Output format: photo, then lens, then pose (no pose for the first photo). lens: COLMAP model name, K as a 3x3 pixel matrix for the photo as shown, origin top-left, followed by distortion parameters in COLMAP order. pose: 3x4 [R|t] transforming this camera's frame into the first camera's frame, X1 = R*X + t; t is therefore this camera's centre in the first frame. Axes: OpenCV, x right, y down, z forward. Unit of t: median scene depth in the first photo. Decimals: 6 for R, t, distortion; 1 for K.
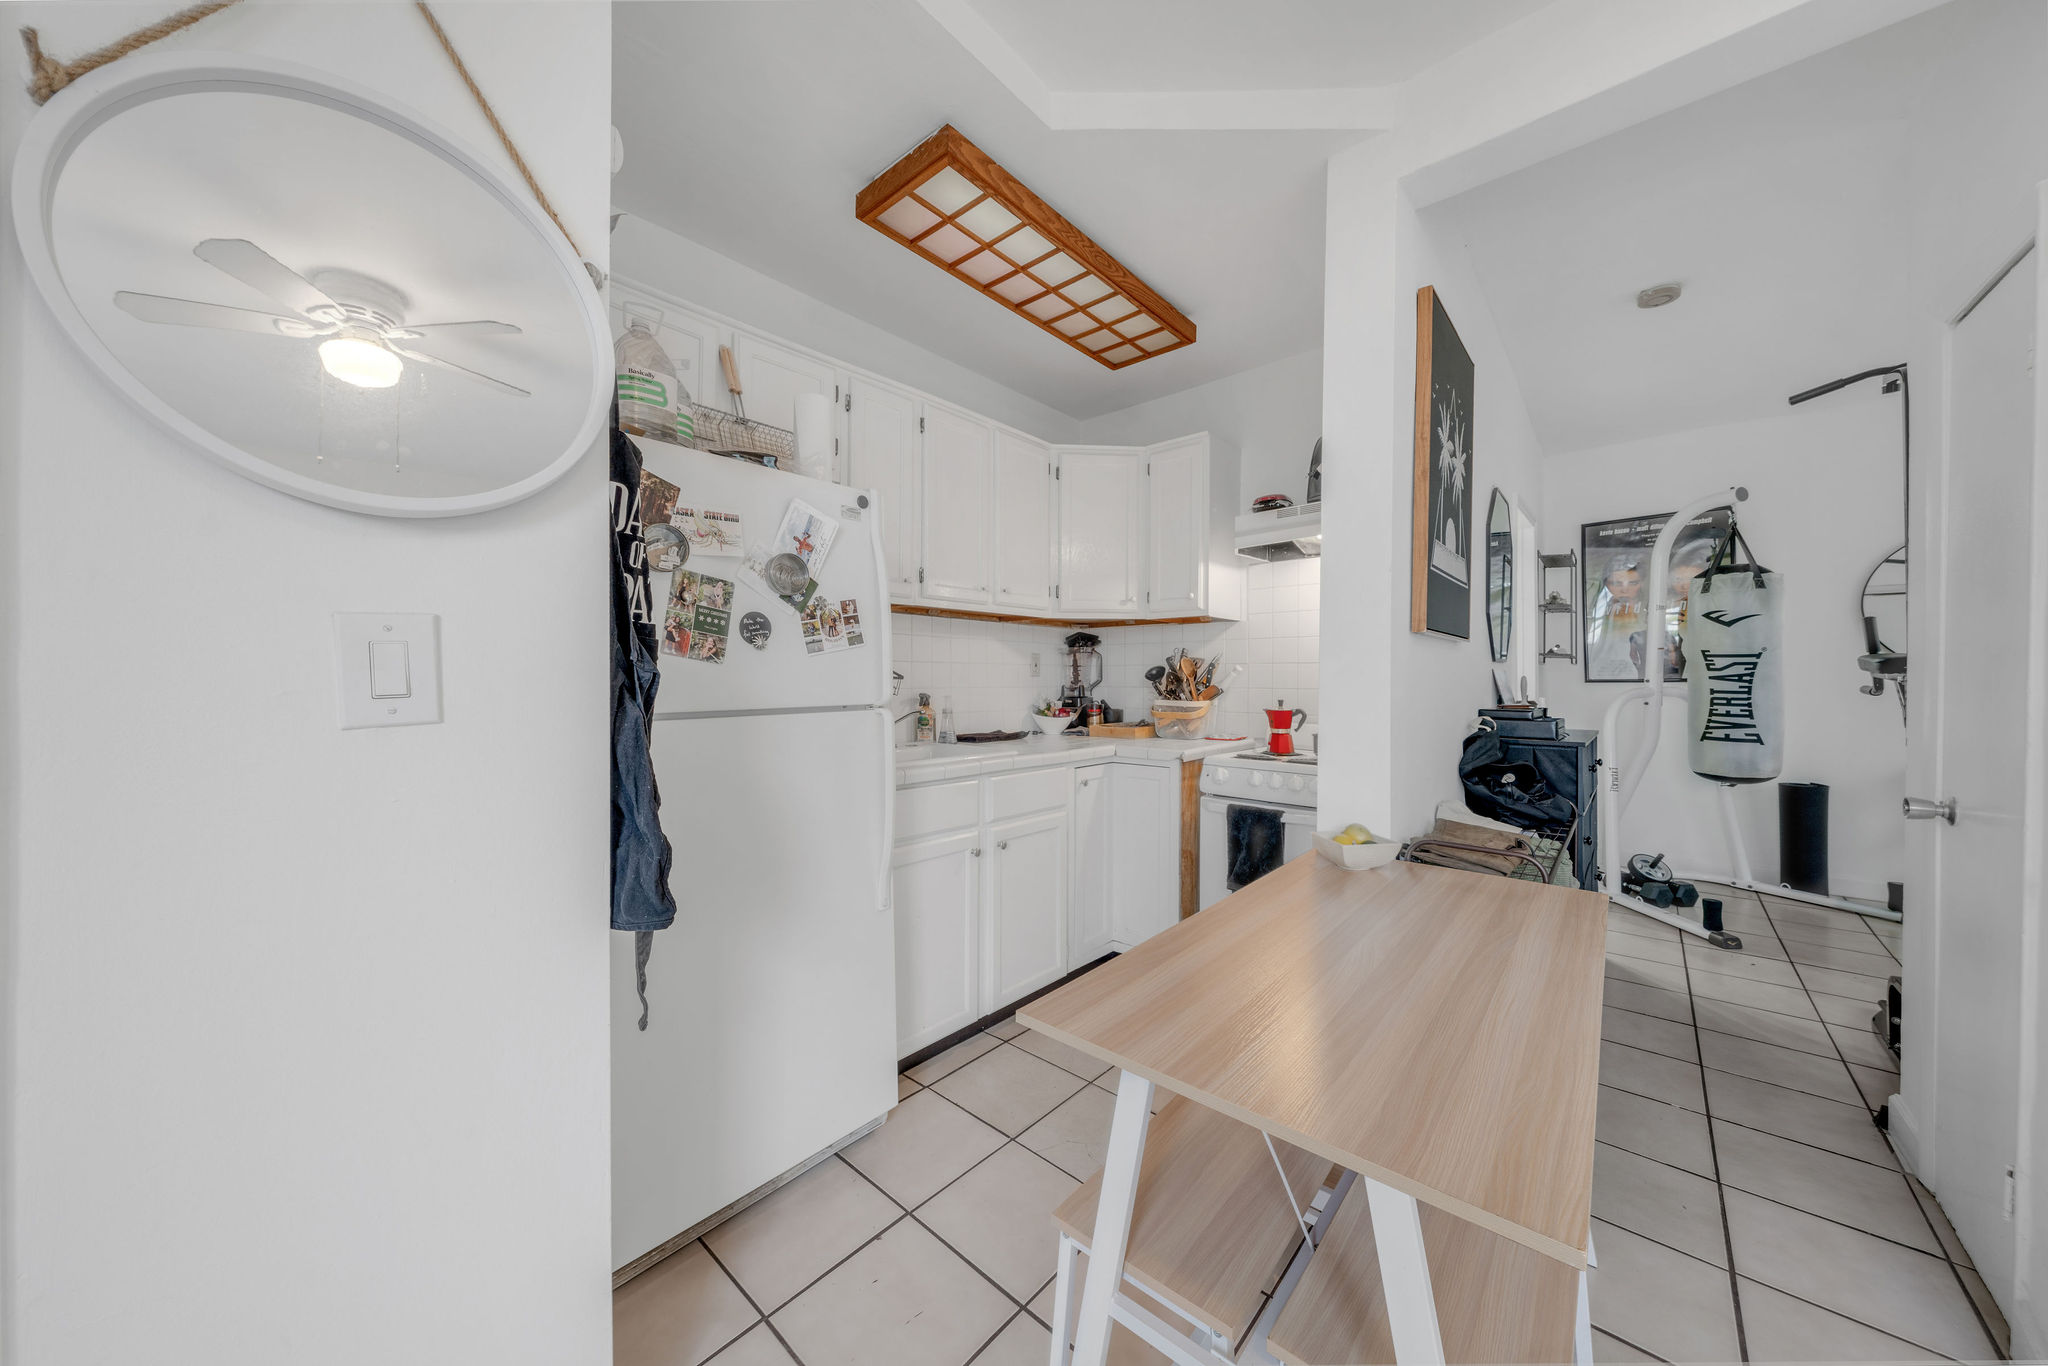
lens RADIAL K [[701.5, 0, 1027.0], [0, 701.5, 681.1], [0, 0, 1]] dist [-0.001799, -0.000034]
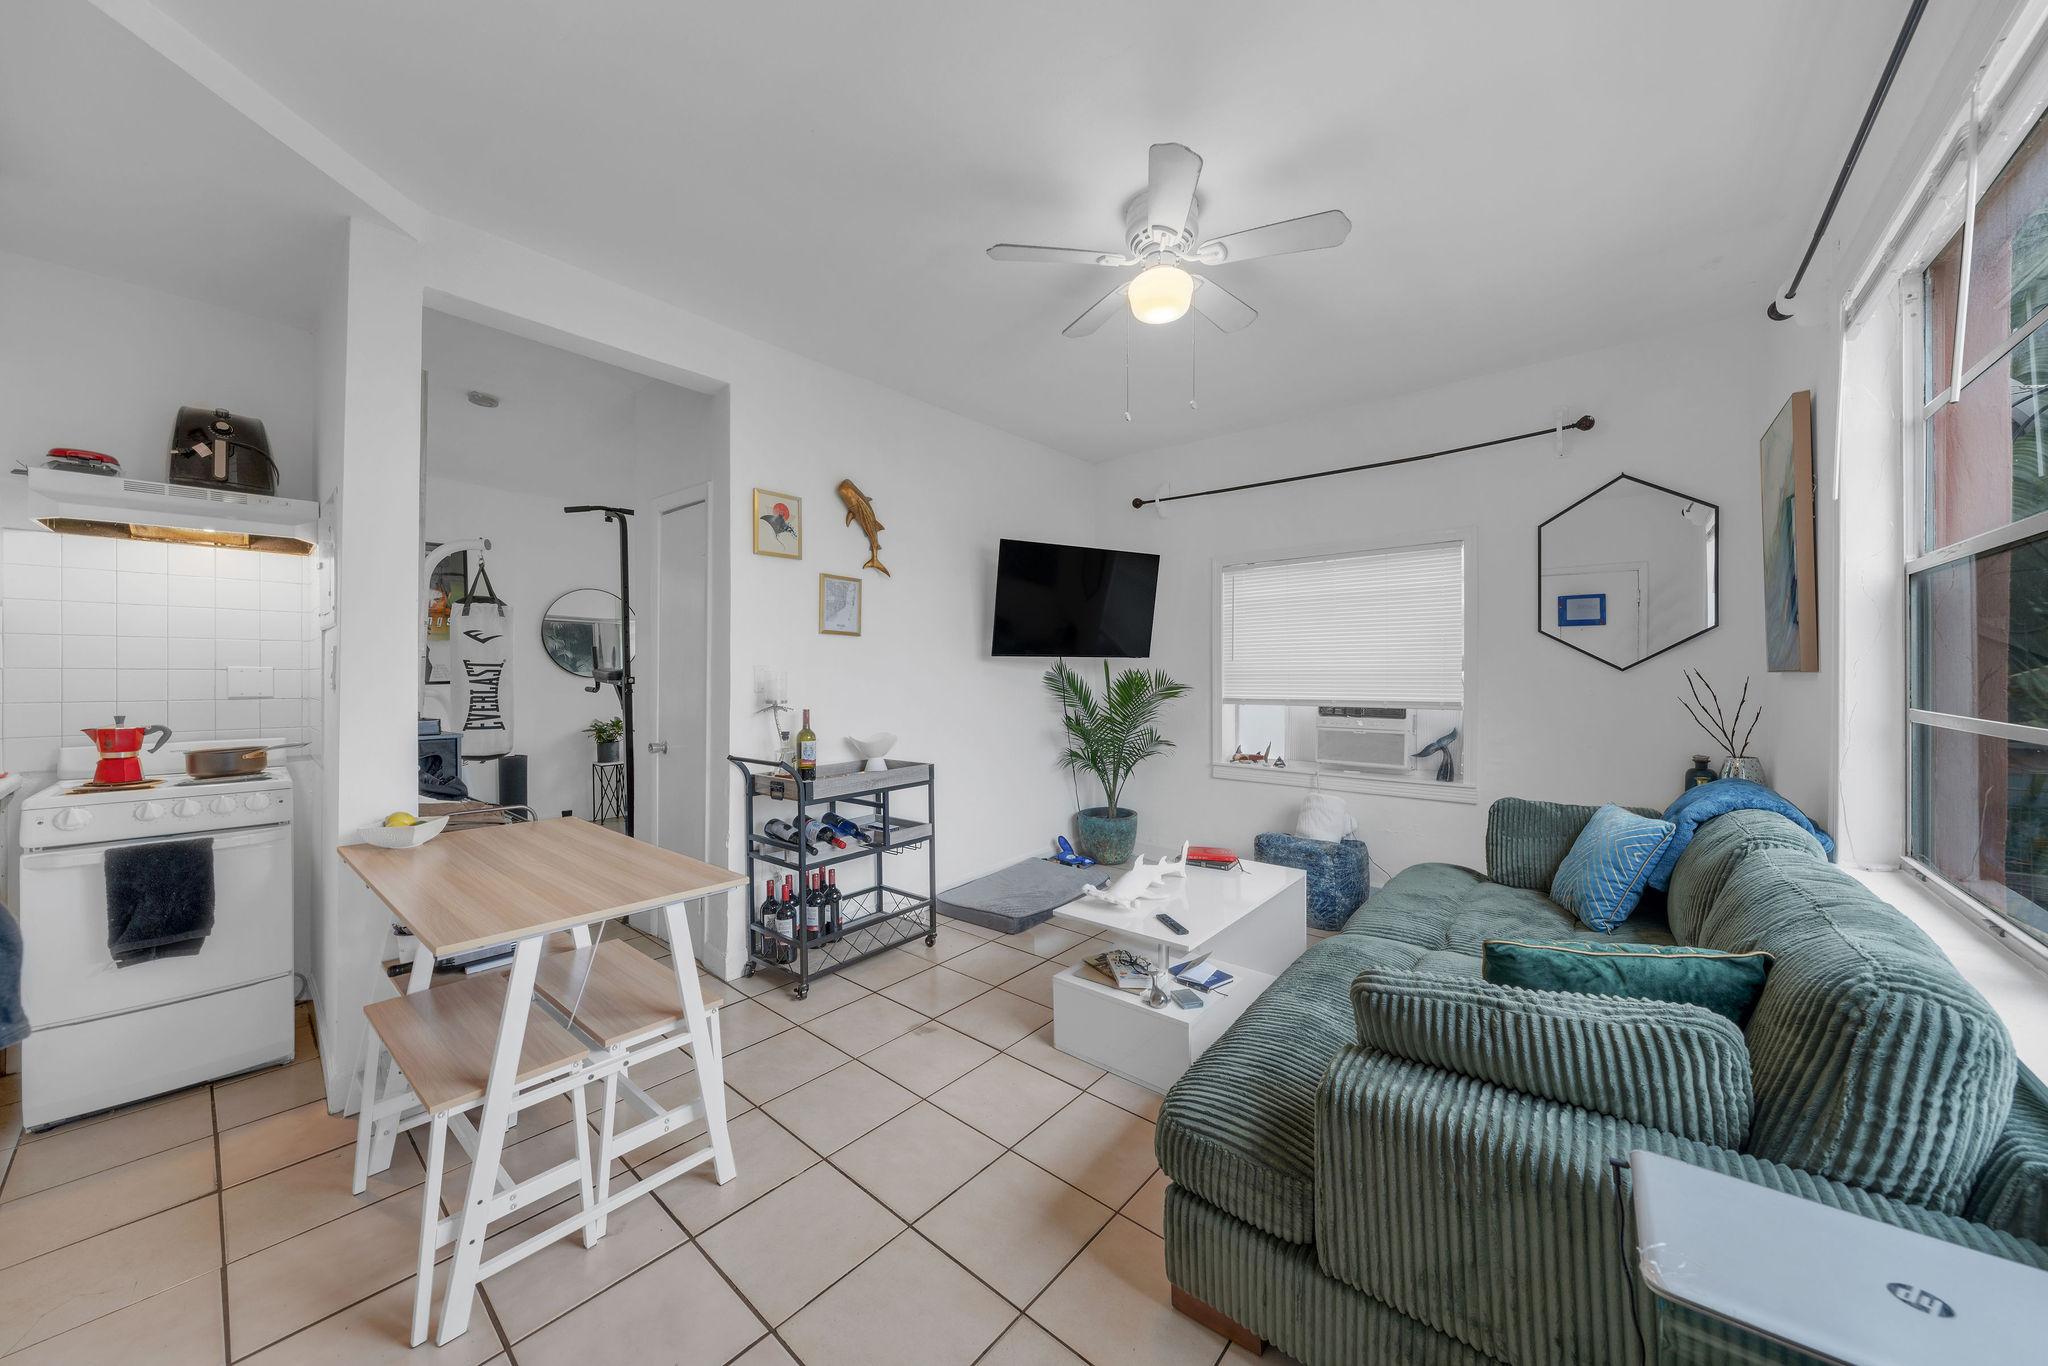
lens RADIAL K [[701.5, 0, 1028.1], [0, 701.5, 671.6], [0, 0, 1]] dist [-0.001799, -0.000034]
pose [[-0.009048, 0.004272, 0.999950, -0.343671], [0.008488, 0.999955, -0.004195, -0.009048], [-0.999923, 0.008450, -0.009084, -0.024387]]
